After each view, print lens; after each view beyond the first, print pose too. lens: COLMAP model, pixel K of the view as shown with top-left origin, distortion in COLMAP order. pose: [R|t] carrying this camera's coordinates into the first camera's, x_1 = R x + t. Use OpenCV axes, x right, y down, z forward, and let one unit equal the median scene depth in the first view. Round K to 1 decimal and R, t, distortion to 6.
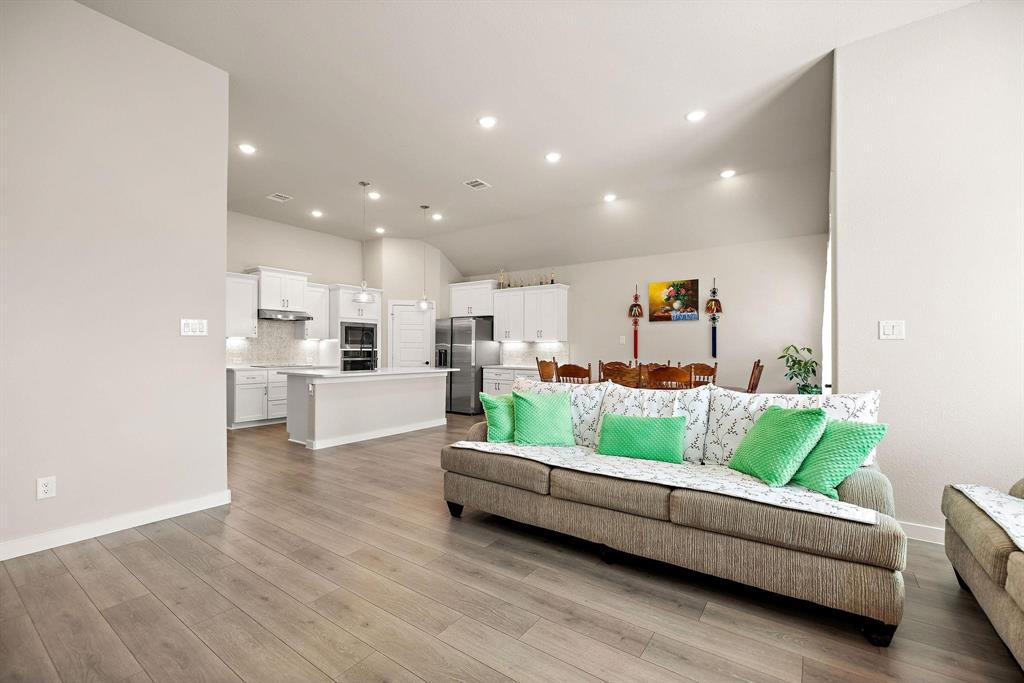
lens RADIAL K [[439.1, 0, 510.8], [0, 439.1, 345.7], [0, 0, 1]] dist [0.001535, -0.000237]
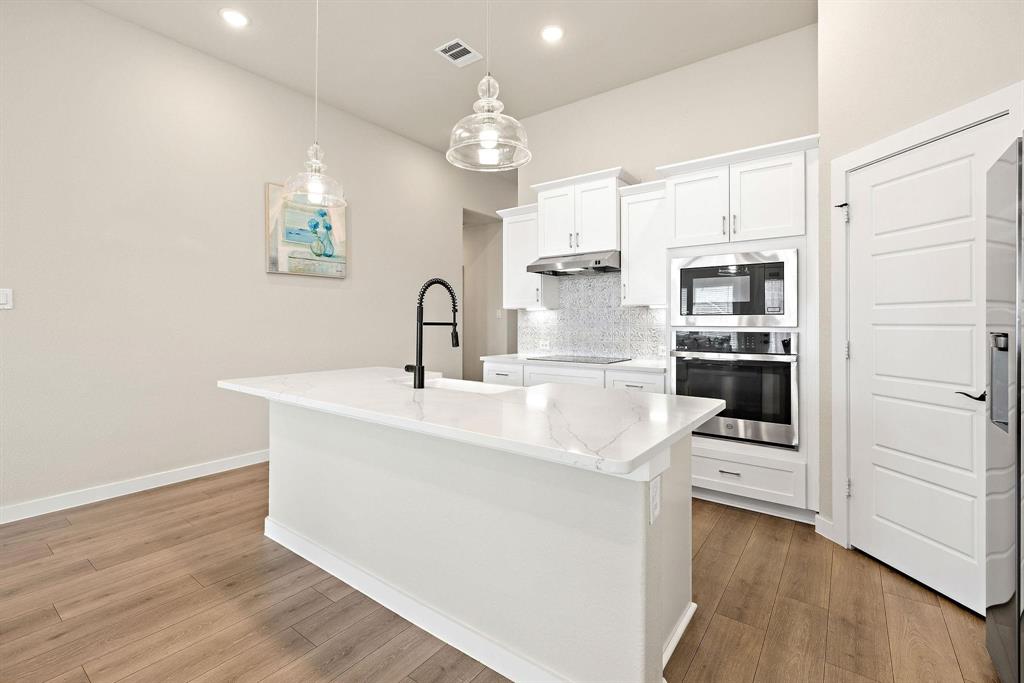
lens RADIAL K [[439.1, 0, 506.7], [0, 439.1, 325.5], [0, 0, 1]] dist [0.001535, -0.000237]
pose [[-0.035885, -0.002640, -0.999352, 0.024605], [0.002423, 0.999993, -0.002728, 0.007142], [0.999353, -0.002519, -0.035878, 0.965390]]
